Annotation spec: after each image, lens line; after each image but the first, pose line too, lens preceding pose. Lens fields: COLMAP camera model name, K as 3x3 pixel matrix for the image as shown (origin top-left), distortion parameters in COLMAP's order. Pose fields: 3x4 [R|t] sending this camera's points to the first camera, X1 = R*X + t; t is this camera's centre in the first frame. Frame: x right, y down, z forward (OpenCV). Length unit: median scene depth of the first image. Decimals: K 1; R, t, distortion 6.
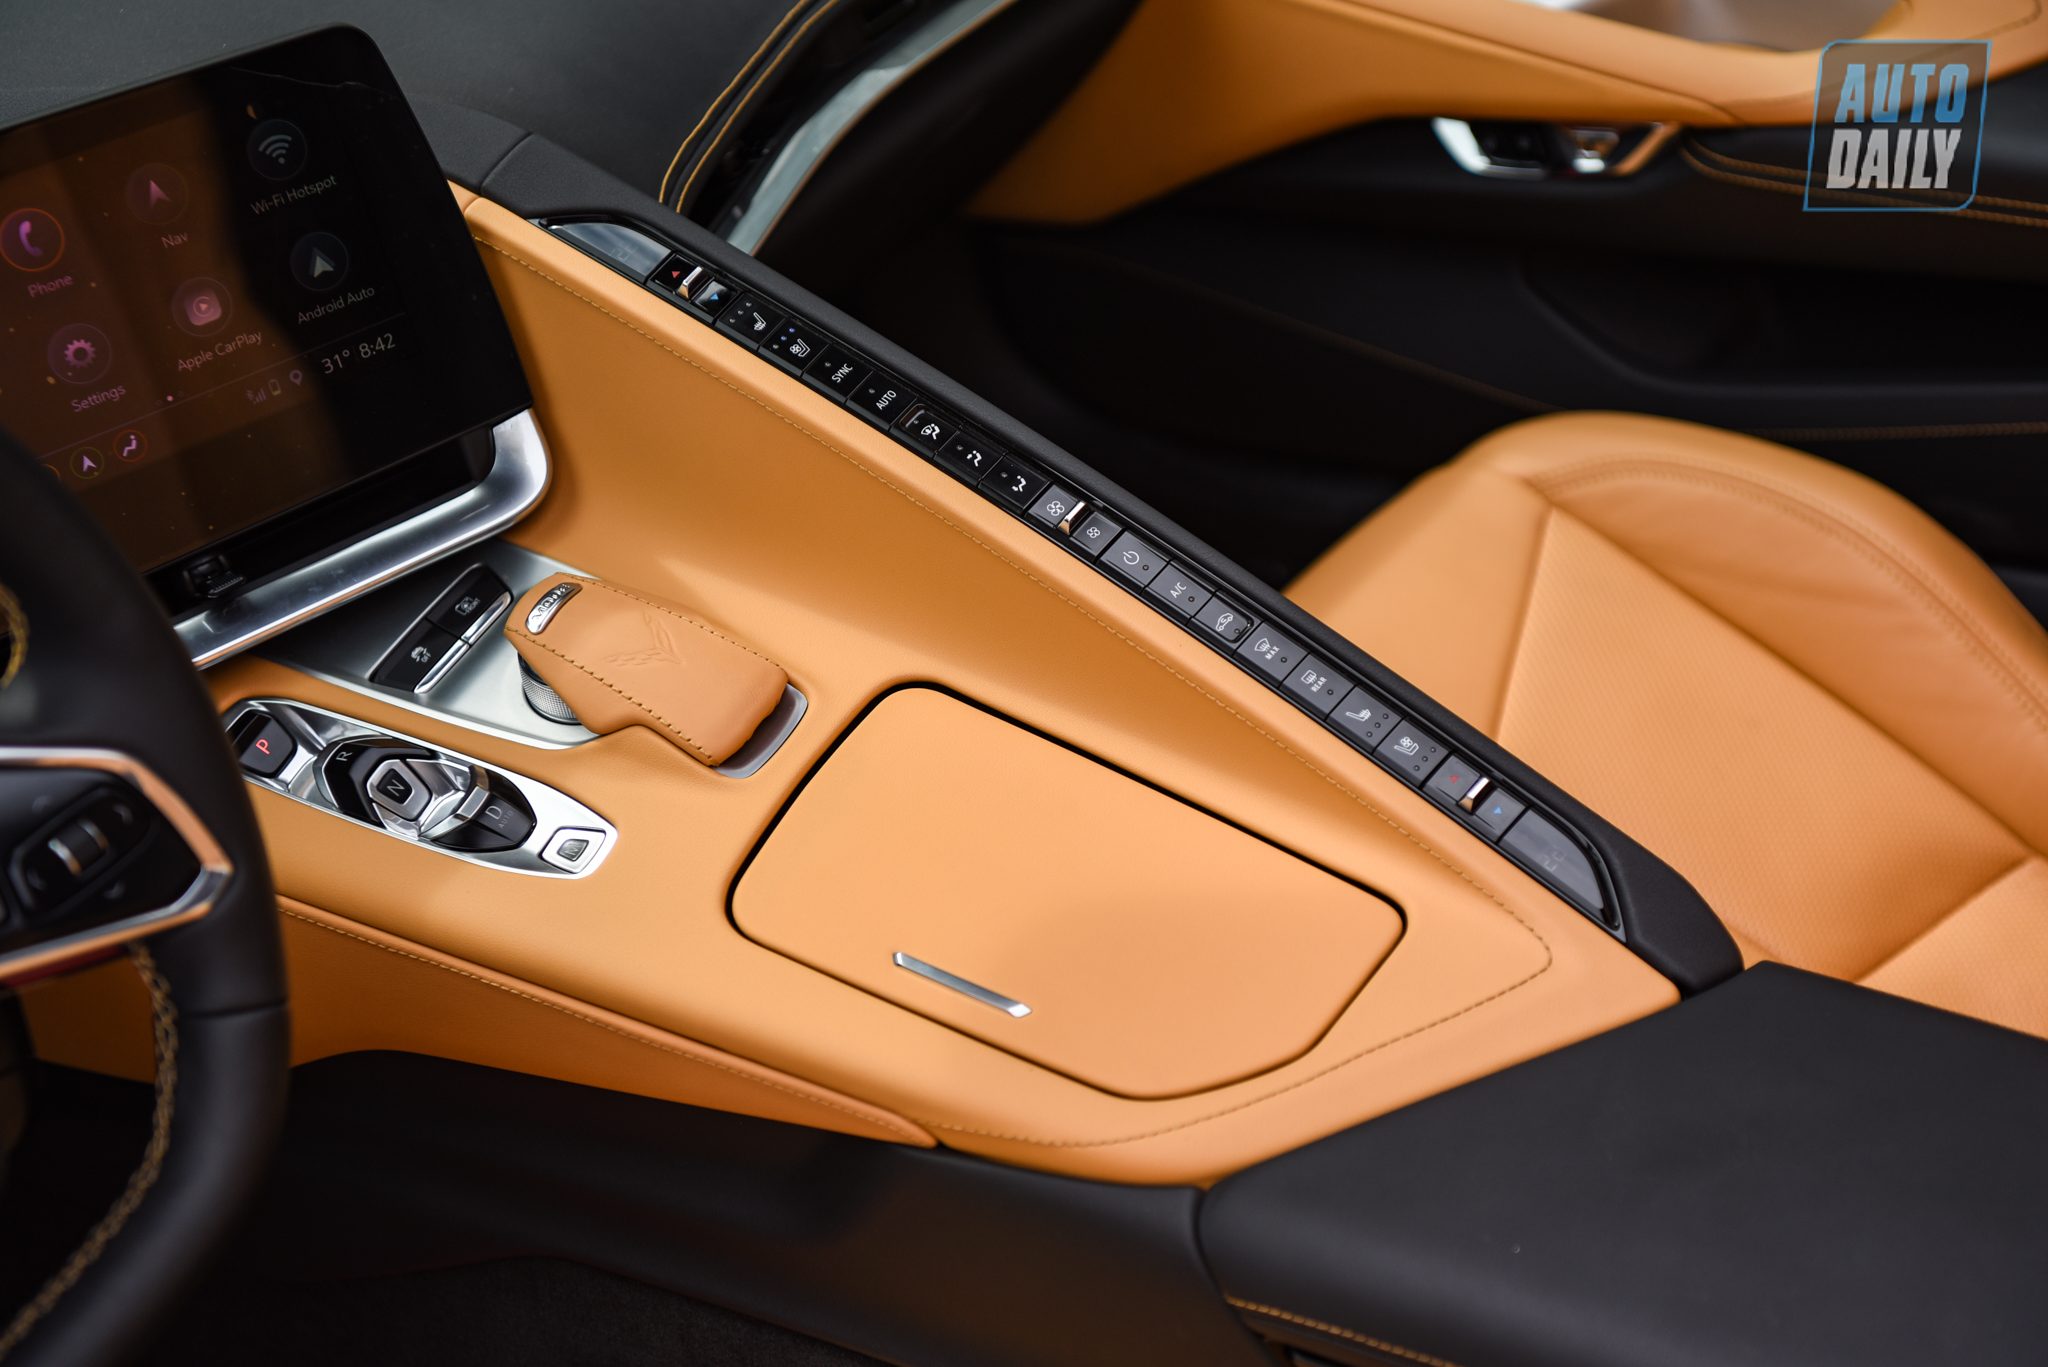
lens RADIAL K [[3315.9, 0, 1013.7], [0, 3315.9, 674.2], [0, 0, 1]] dist [0.275562, 0.000000]
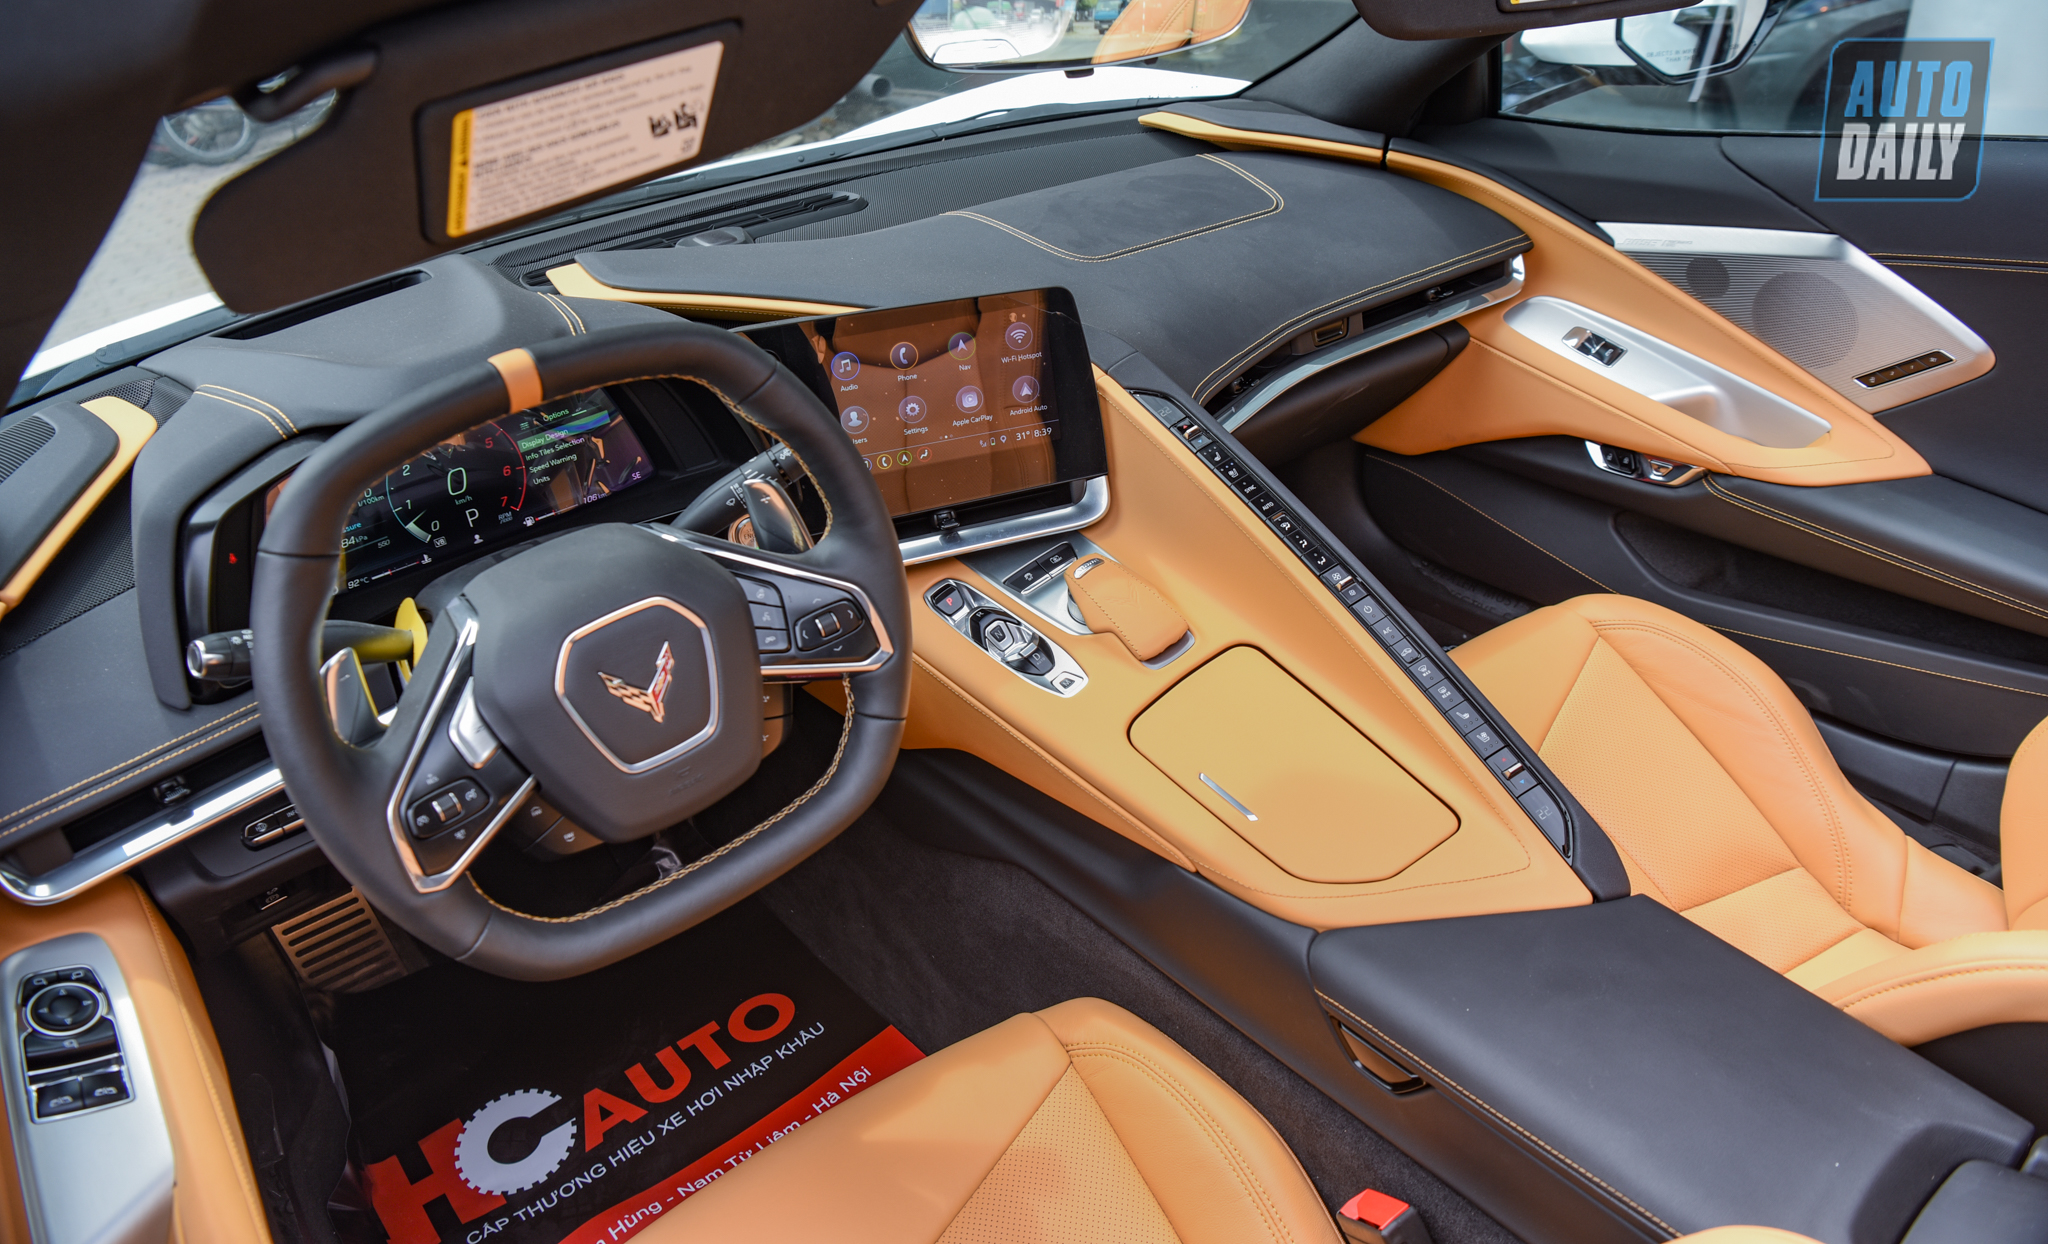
lens RADIAL K [[1395.2, 0, 1021.9], [0, 1395.2, 566.5], [0, 0, 1]] dist [-0.067397, 0.000988]
pose [[0.941025, 0.226826, -0.251041, 0.042532], [-0.235155, 0.971952, -0.003277, -0.008603], [0.243256, 0.062117, 0.967971, 0.143109]]
